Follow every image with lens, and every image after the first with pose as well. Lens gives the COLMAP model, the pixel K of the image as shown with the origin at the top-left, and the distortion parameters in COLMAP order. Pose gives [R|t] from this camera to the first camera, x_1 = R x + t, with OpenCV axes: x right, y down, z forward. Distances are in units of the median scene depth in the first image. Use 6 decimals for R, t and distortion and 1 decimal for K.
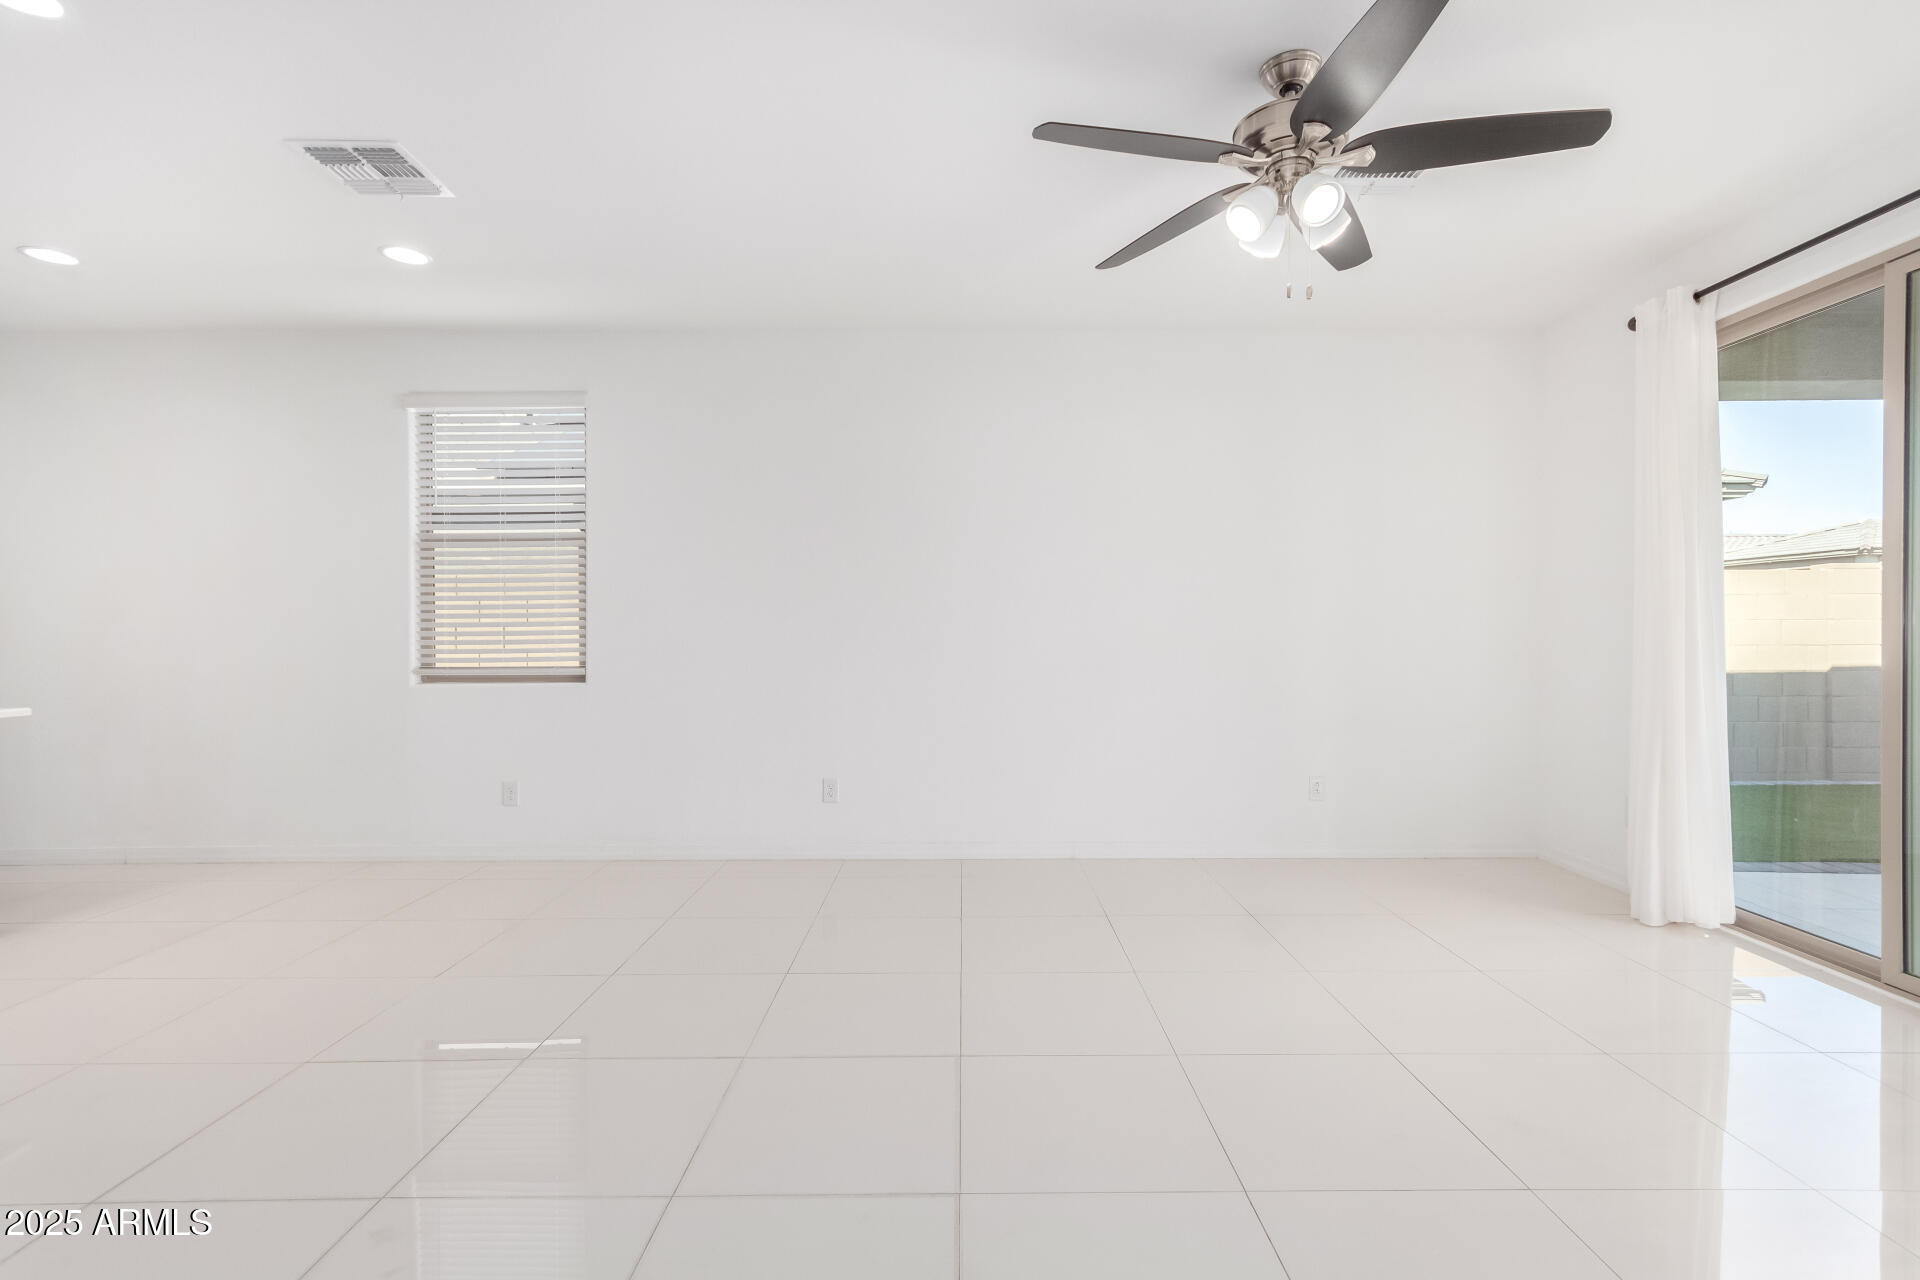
lens RADIAL K [[887.5, 0, 971.1], [0, 887.5, 656.6], [0, 0, 1]] dist [-0.002291, 0.003443]
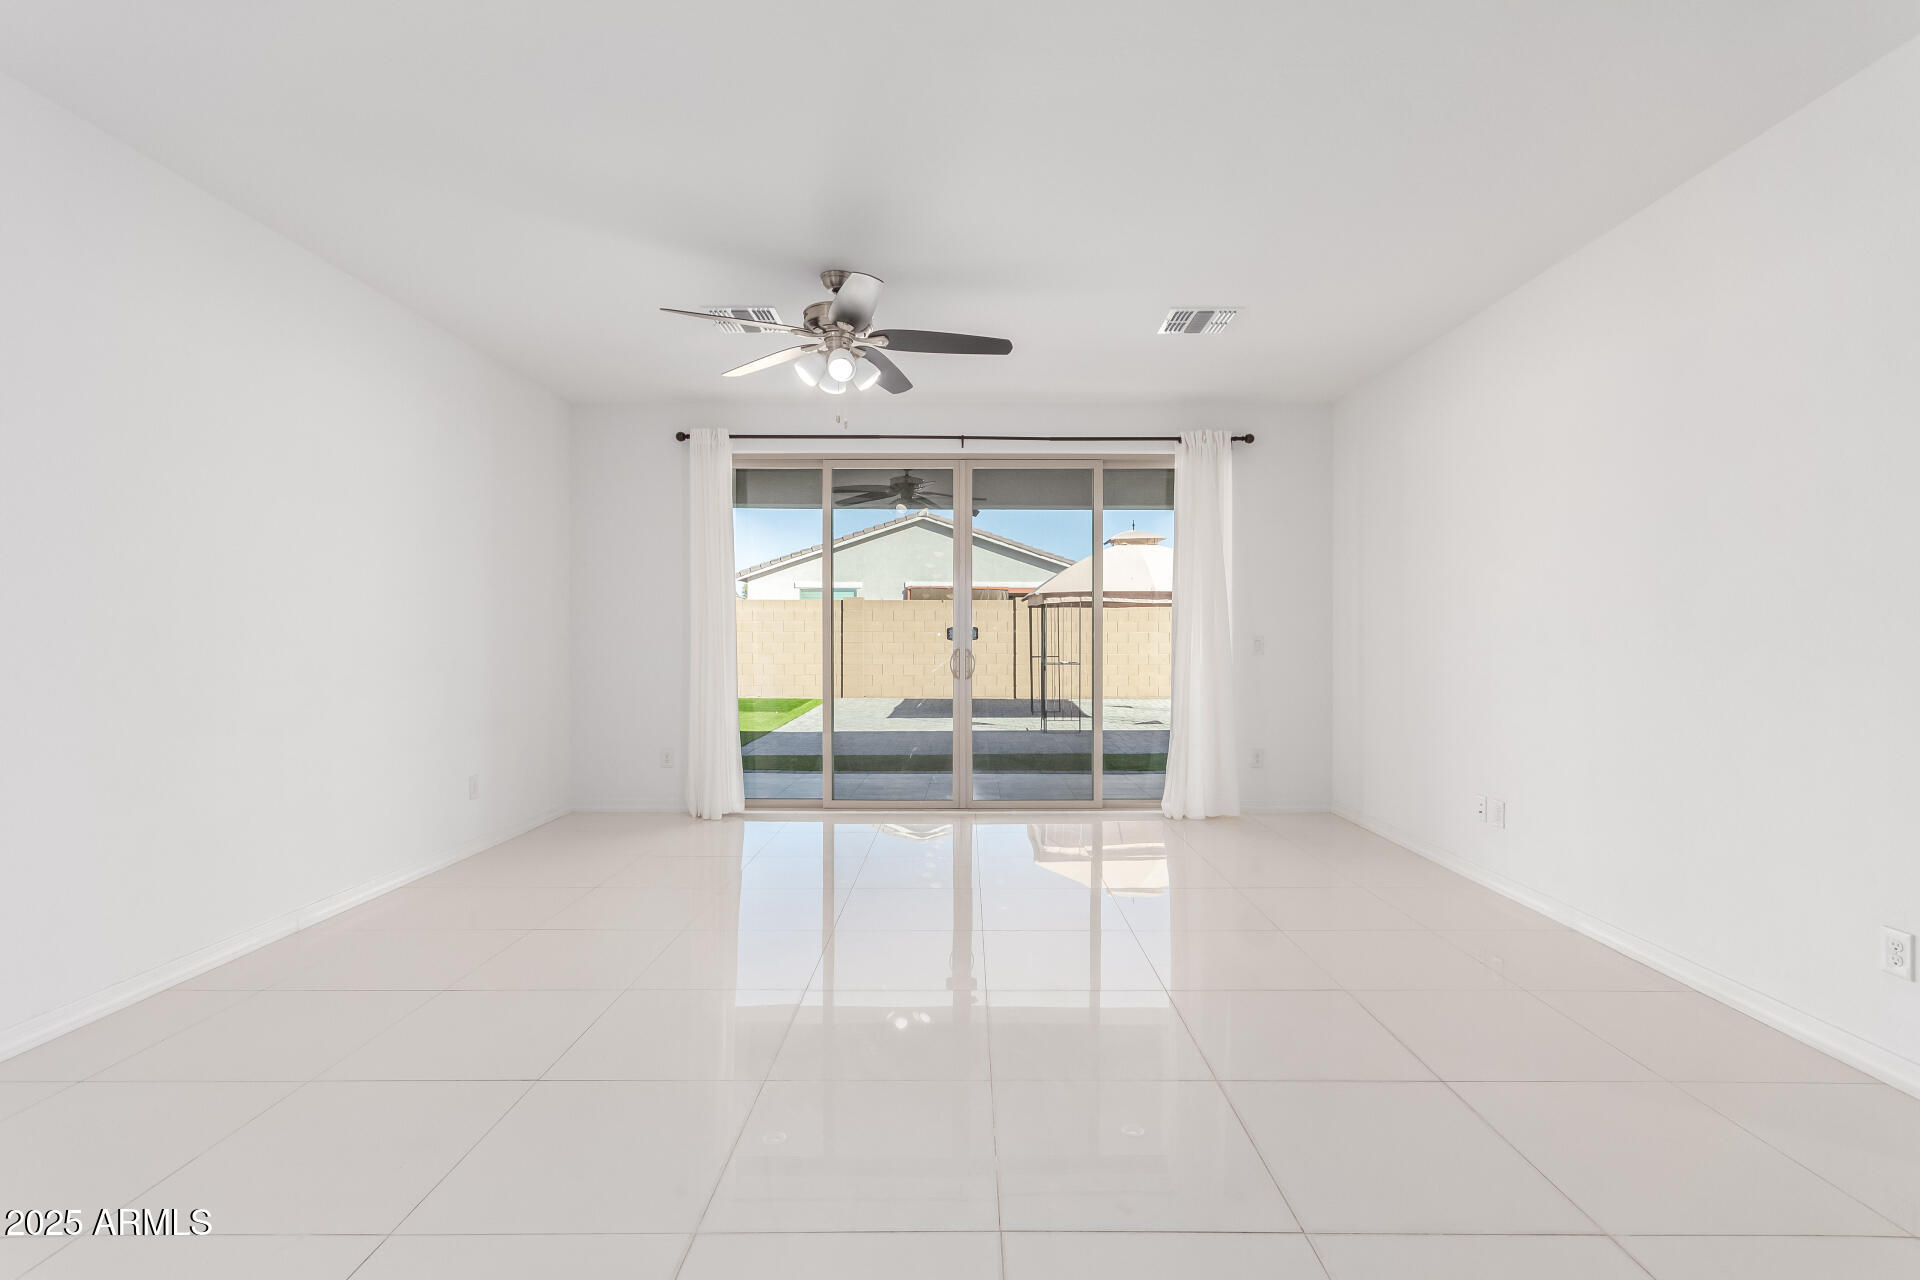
lens RADIAL K [[887.5, 0, 972.1], [0, 887.5, 644.2], [0, 0, 1]] dist [-0.002291, 0.003443]
pose [[0.011675, -0.007198, 0.999906, -0.818598], [0.029651, 0.999537, 0.006849, -0.010352], [-0.999492, 0.029568, 0.011883, 0.507756]]
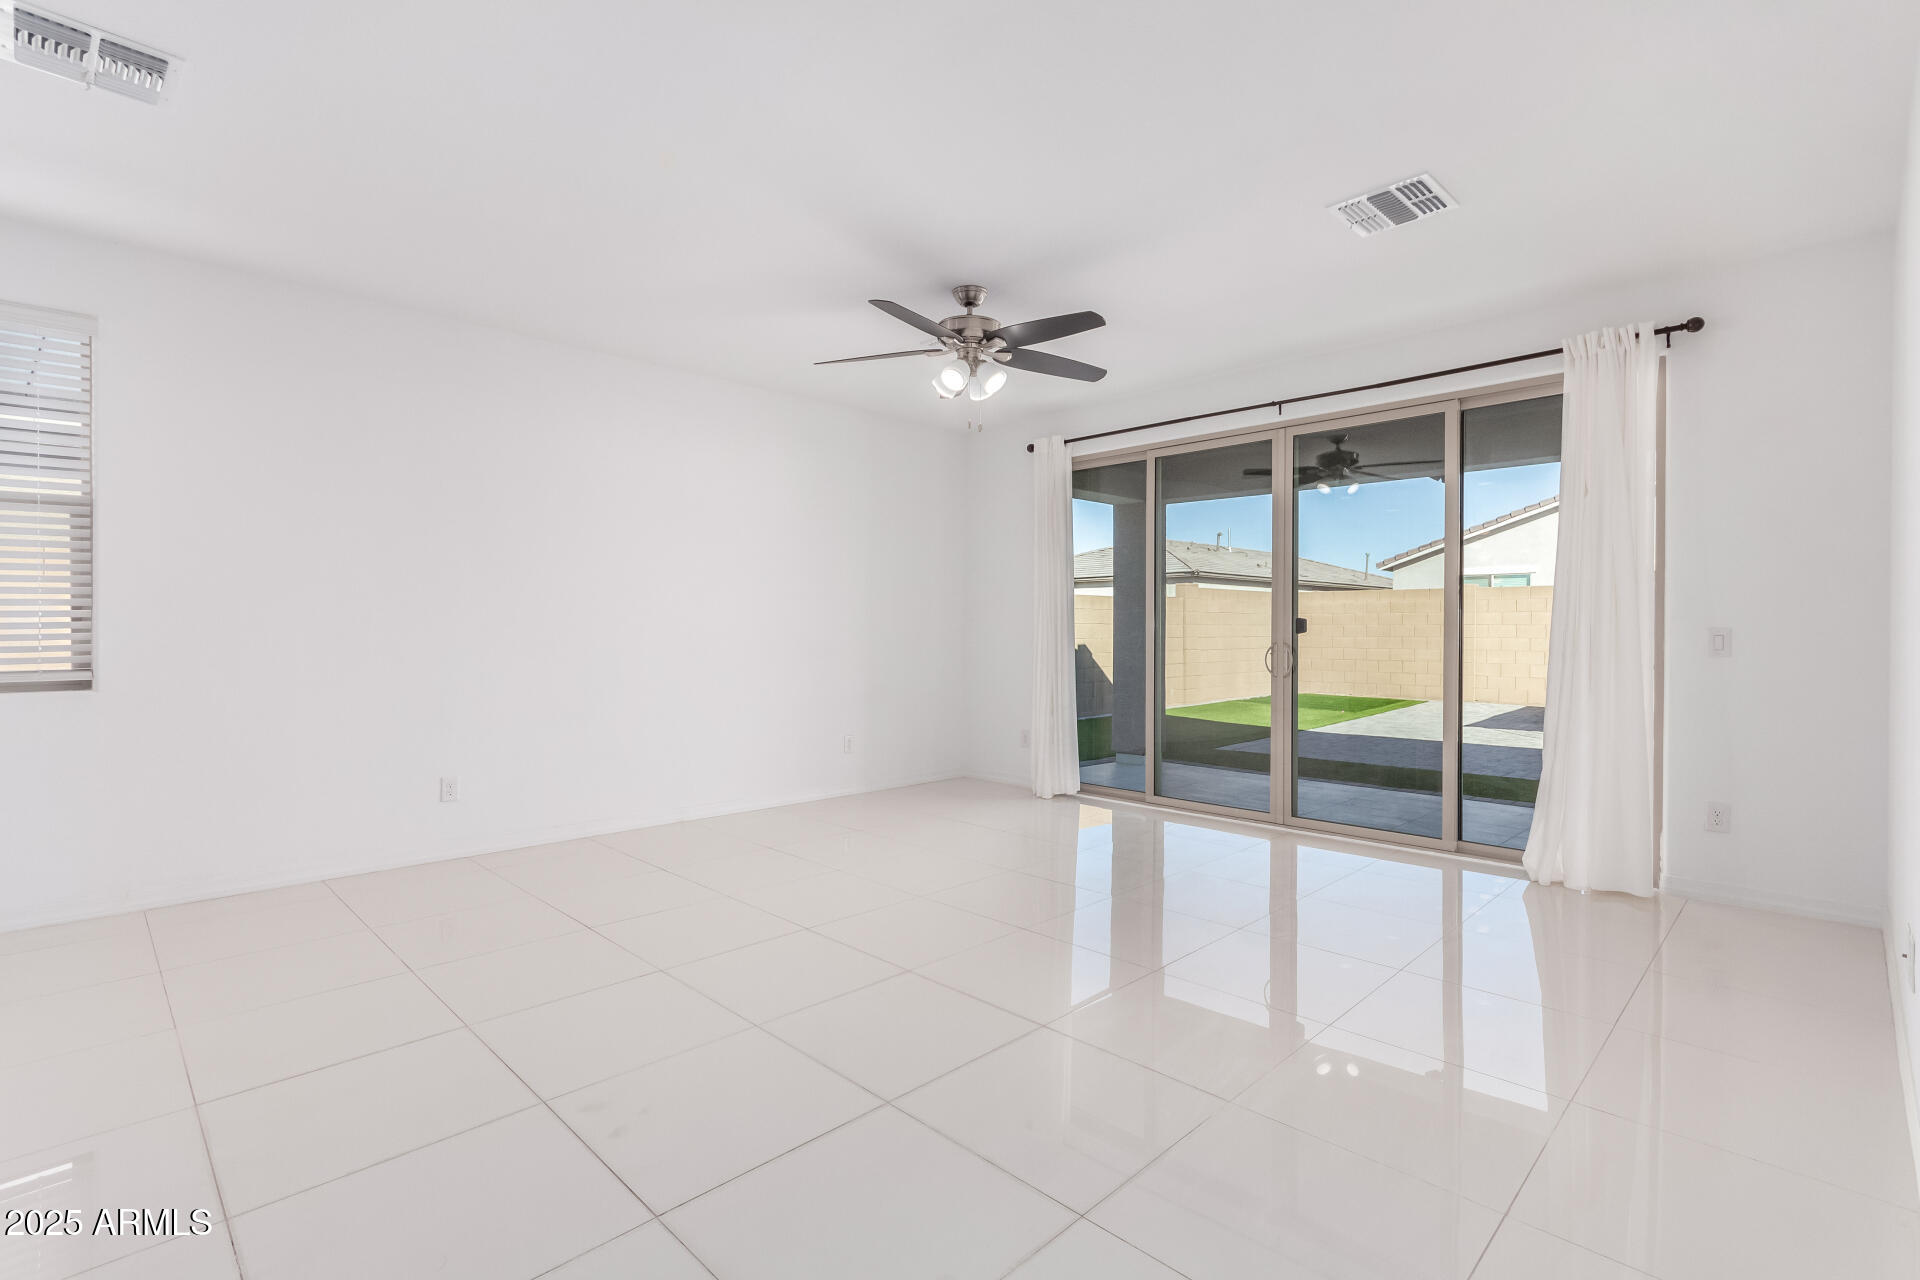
lens RADIAL K [[887.5, 0, 962.5], [0, 887.5, 627.8], [0, 0, 1]] dist [-0.002291, 0.003443]
pose [[0.714474, 0.004369, 0.699648, -0.560530], [0.019386, 0.999473, -0.026039, 0.012946], [-0.699393, 0.032168, 0.714013, -0.119603]]
